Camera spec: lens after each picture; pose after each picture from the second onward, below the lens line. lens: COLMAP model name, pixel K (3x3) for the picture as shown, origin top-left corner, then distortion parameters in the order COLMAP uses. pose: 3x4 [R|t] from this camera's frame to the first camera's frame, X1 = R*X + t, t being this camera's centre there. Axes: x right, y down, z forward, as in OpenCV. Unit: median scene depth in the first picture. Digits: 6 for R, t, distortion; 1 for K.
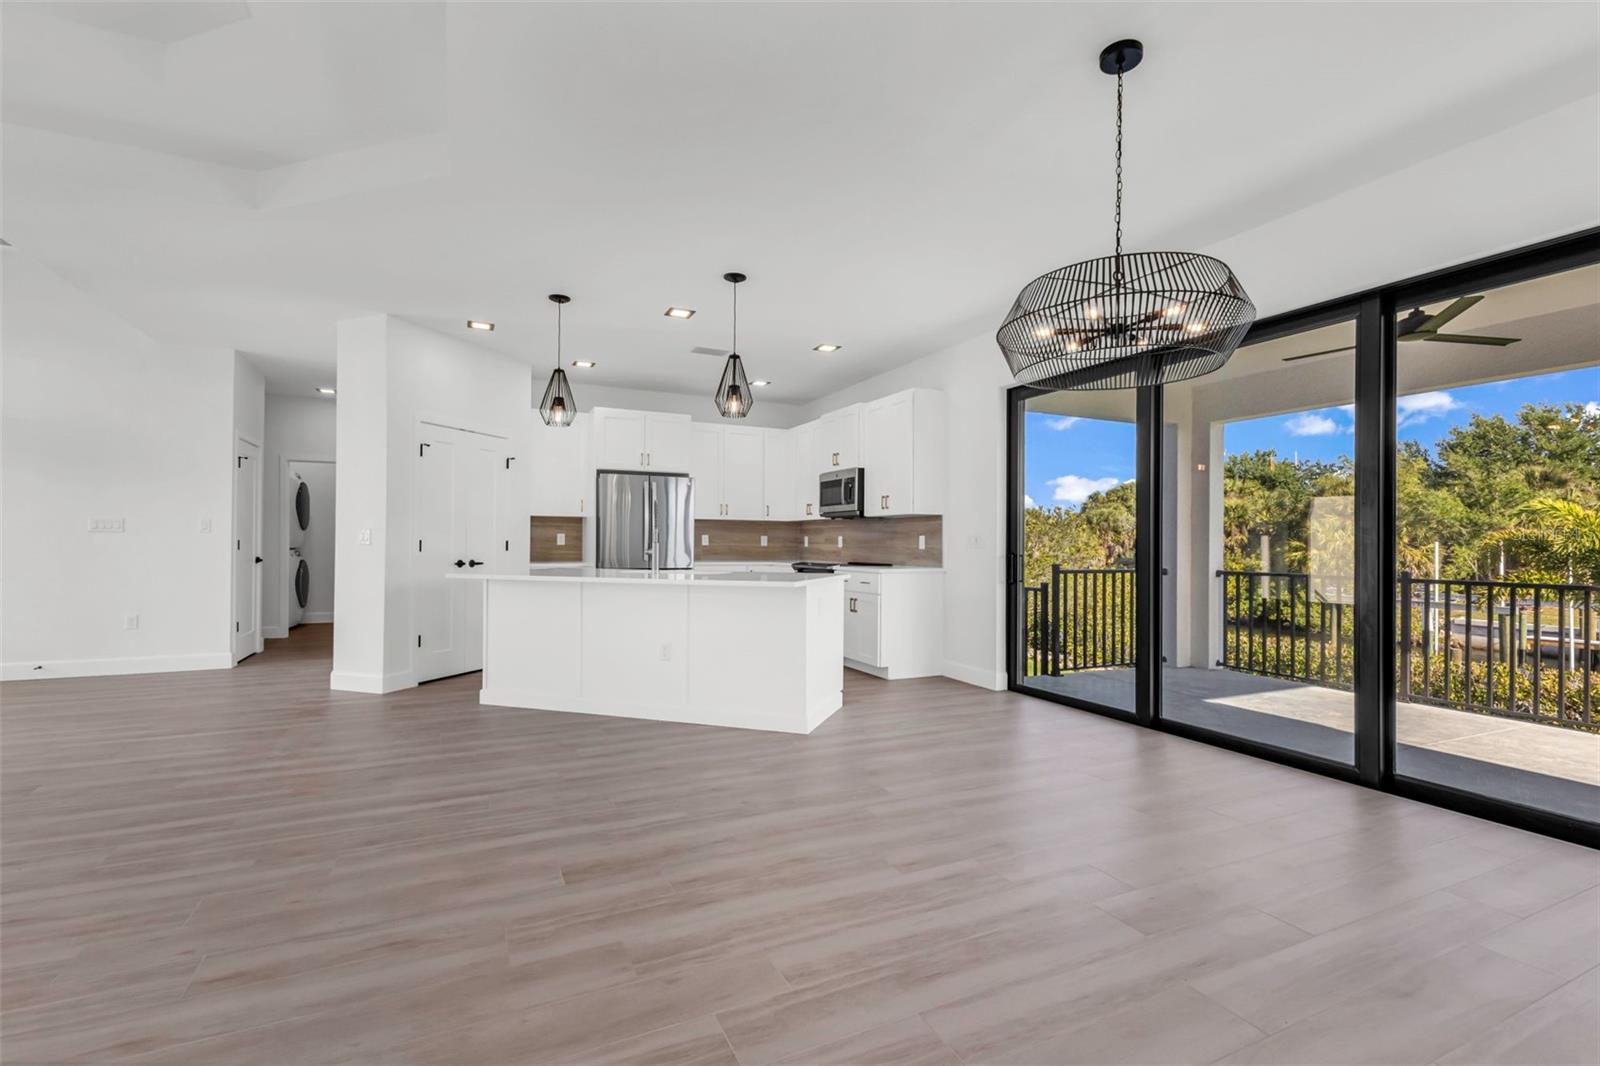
lens RADIAL K [[708.9, 0, 773.2], [0, 708.9, 538.1], [0, 0, 1]] dist [0.002344, 0.000397]
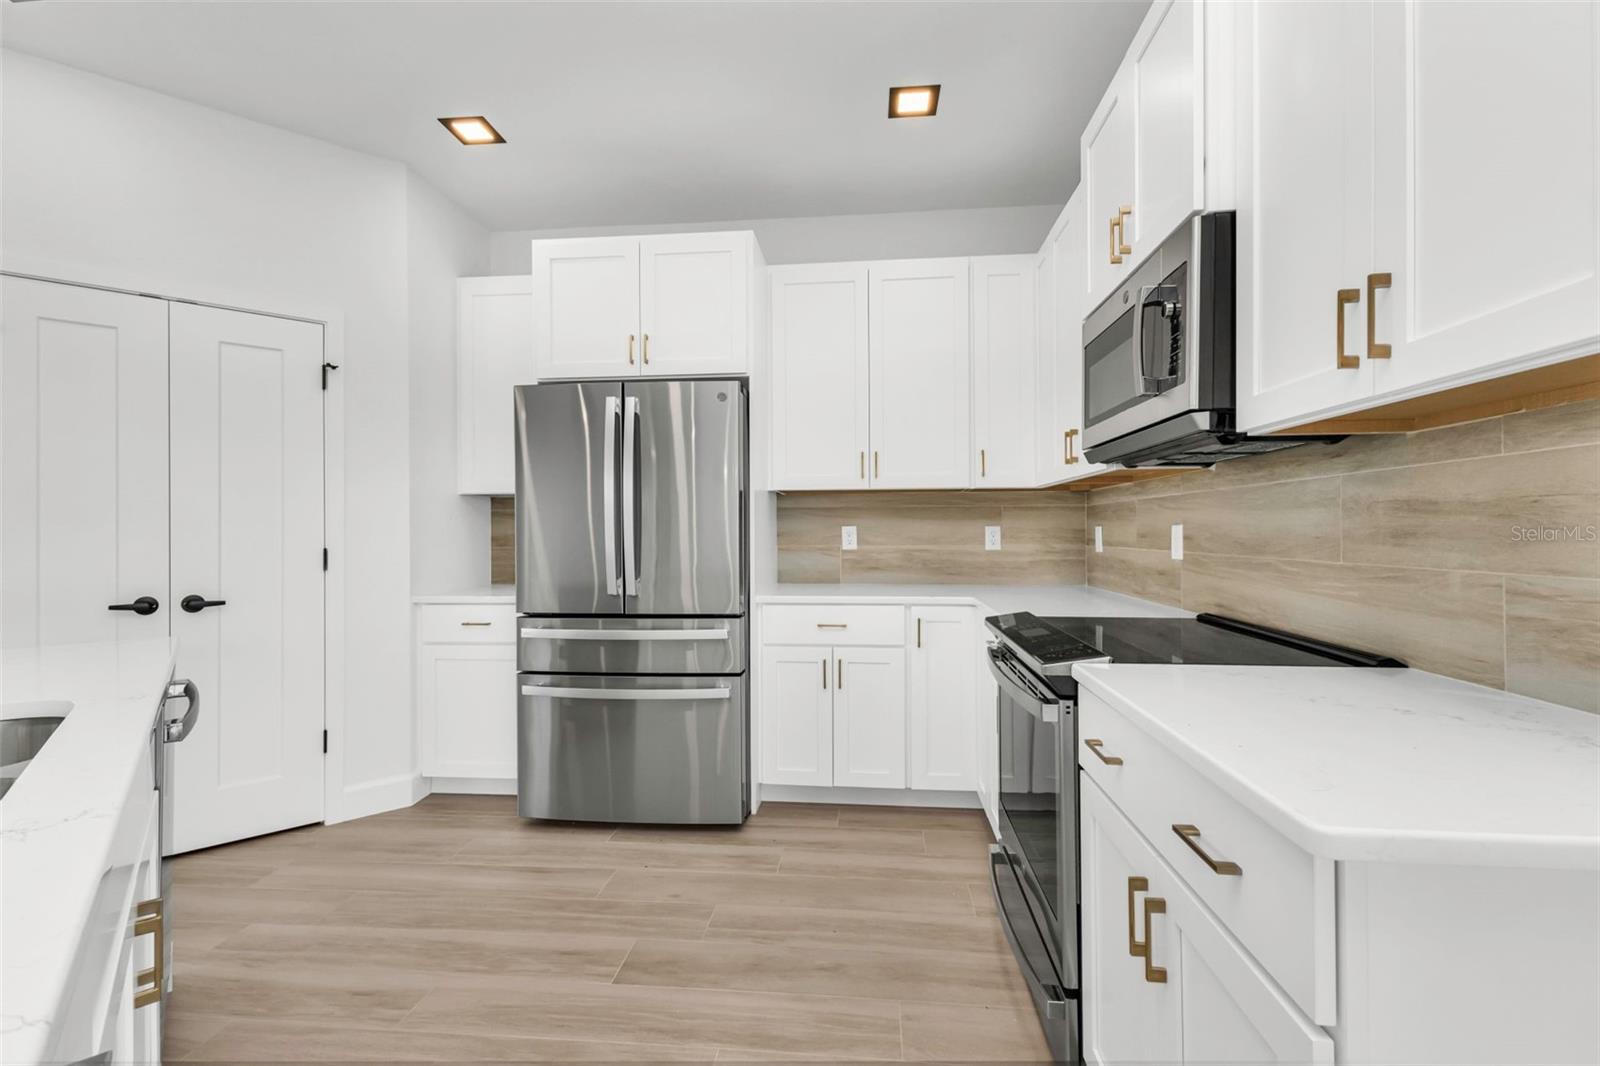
lens RADIAL K [[691.3, 0, 811.8], [0, 691.3, 524.8], [0, 0, 1]] dist [0.007754, -0.000022]
pose [[0.879834, -0.011292, -0.475146, 0.115742], [0.009521, 0.999936, -0.006135, -0.003187], [0.475185, 0.000874, 0.879885, 0.761760]]
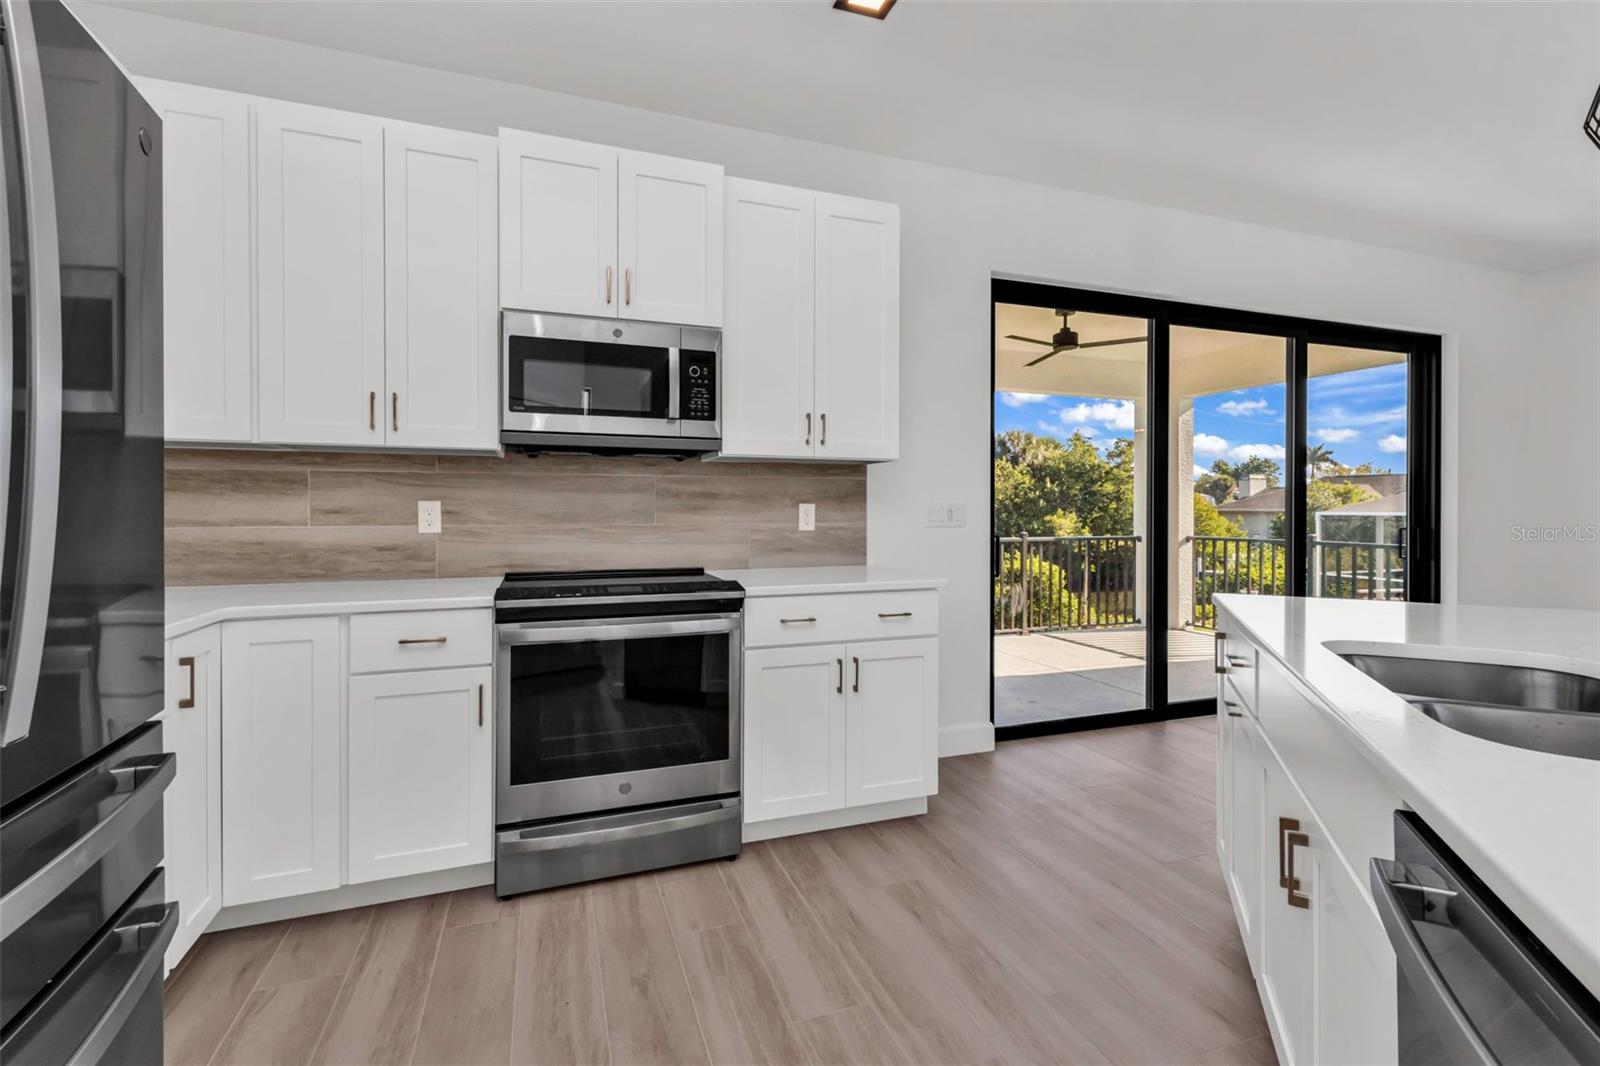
lens RADIAL K [[729.4, 0, 776.2], [0, 729.4, 508.0], [0, 0, 1]] dist [0.001059, -0.000061]
pose [[0.068044, -0.010980, 0.997622, -0.286446], [-0.009207, 0.999890, 0.011633, -0.006048], [-0.997640, -0.009976, 0.067935, 0.950849]]
